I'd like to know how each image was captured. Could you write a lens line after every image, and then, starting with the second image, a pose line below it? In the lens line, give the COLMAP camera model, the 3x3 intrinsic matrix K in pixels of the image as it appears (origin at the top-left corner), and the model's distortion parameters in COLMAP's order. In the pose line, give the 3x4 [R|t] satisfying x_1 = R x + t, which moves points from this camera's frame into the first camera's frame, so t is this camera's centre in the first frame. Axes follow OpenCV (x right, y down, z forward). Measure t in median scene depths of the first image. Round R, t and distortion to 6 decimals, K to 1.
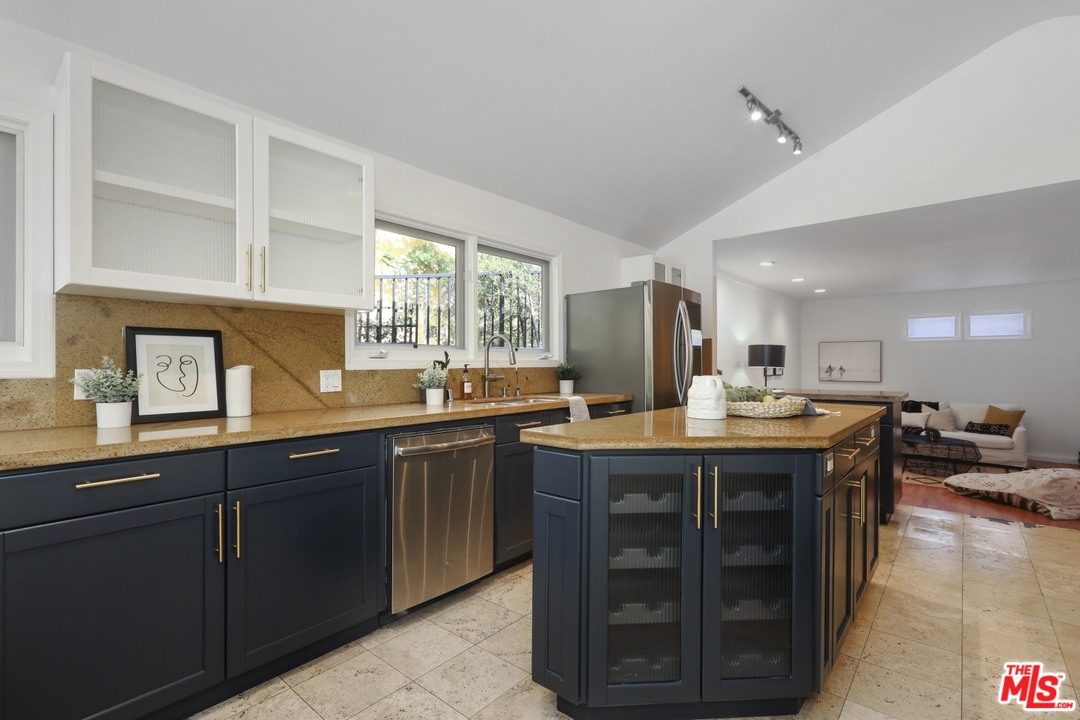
lens RADIAL K [[508.7, 0, 535.1], [0, 508.7, 361.8], [0, 0, 1]] dist [-0.002233, 0.002866]
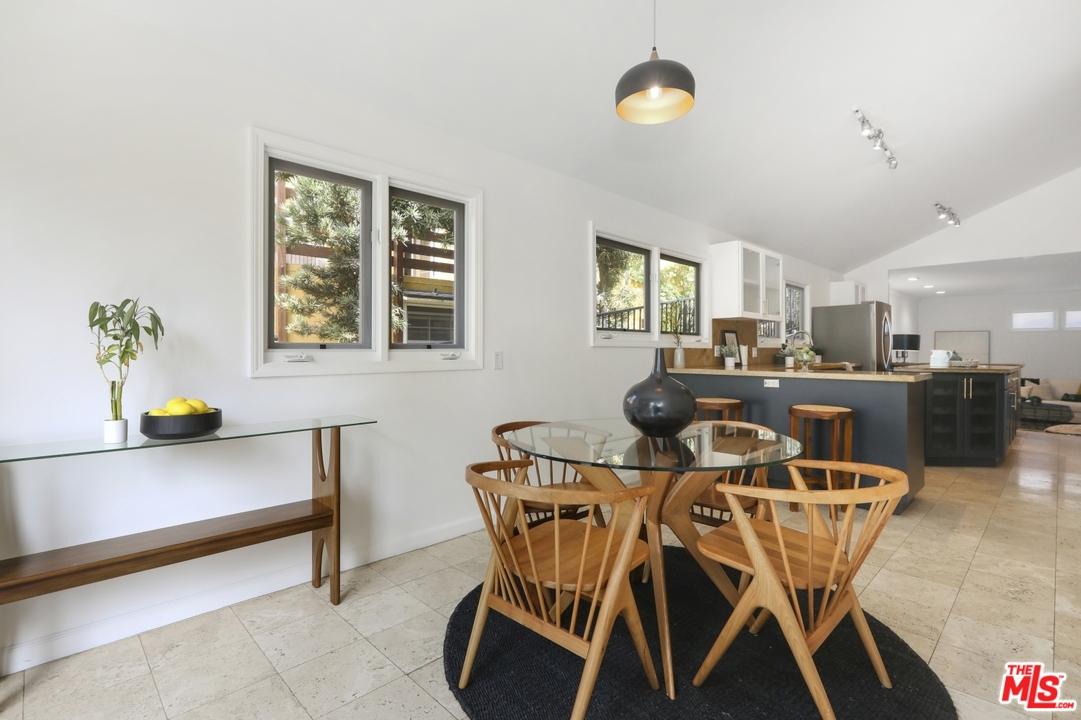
lens RADIAL K [[509.2, 0, 549.9], [0, 509.2, 338.5], [0, 0, 1]] dist [-0.002233, 0.002866]
pose [[0.996056, 0.011312, -0.088006, -0.370381], [-0.012079, 0.999894, -0.008183, 0.002645], [0.087904, 0.009213, 0.996086, -0.444431]]
